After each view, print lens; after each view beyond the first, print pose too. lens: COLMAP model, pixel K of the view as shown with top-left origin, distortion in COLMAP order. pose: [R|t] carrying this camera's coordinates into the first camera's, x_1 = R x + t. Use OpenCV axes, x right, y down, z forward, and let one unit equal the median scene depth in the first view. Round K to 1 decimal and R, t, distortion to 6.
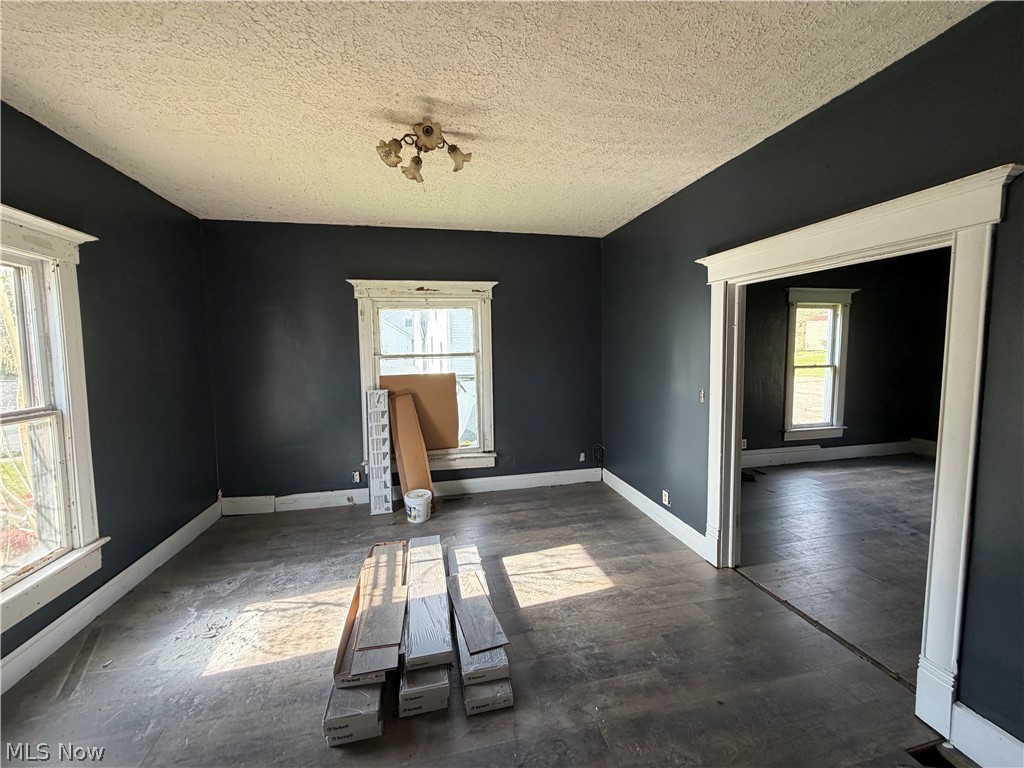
lens RADIAL K [[413.3, 0, 508.8], [0, 413.3, 393.1], [0, 0, 1]] dist [0.000268, 0.000122]
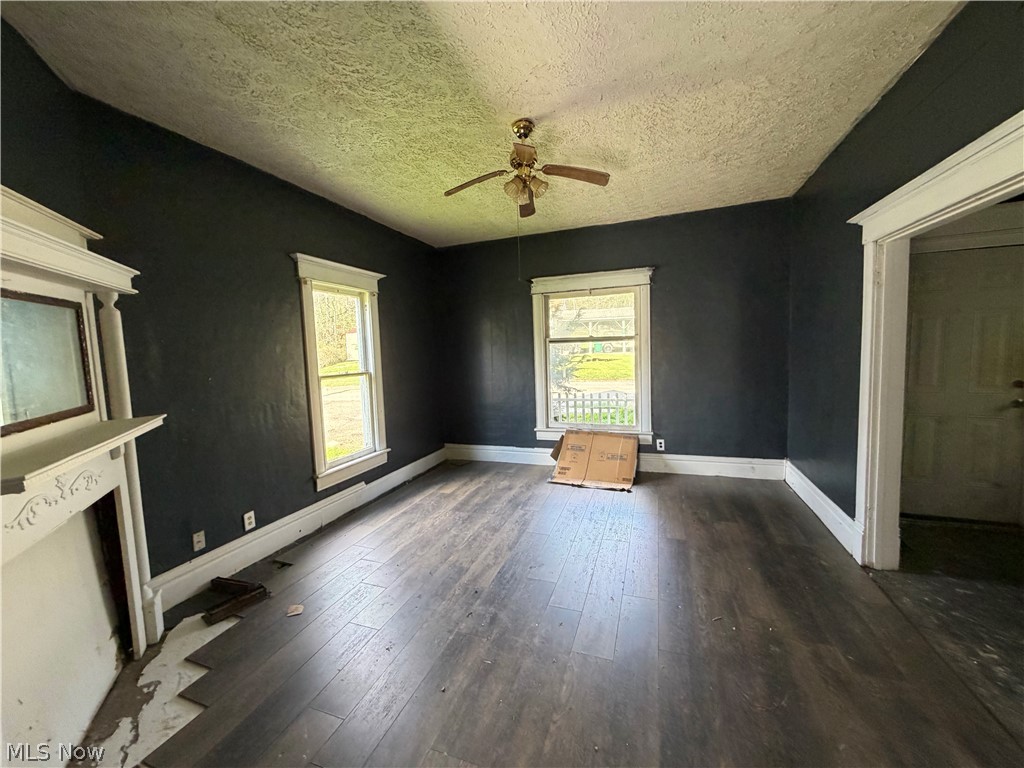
lens RADIAL K [[413.3, 0, 514.4], [0, 413.3, 386.8], [0, 0, 1]] dist [0.000268, 0.000122]
pose [[0.535326, -0.073575, 0.841435, 0.298209], [0.097614, 0.994913, 0.024892, -0.034849], [-0.838986, 0.068811, 0.539784, 0.378632]]
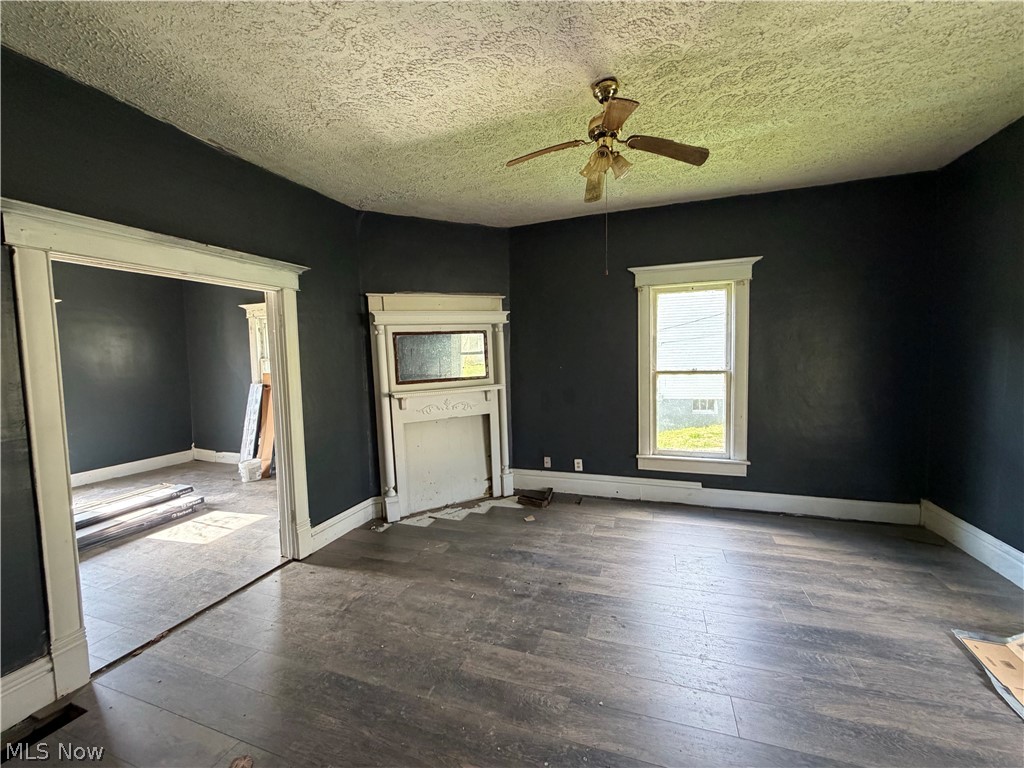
lens RADIAL K [[413.3, 0, 502.1], [0, 413.3, 389.7], [0, 0, 1]] dist [0.000268, 0.000122]
pose [[0.834357, 0.046388, -0.549270, 0.874819], [-0.038675, 0.998923, 0.025615, -0.040782], [0.549866, -0.000129, 0.835253, 0.223301]]
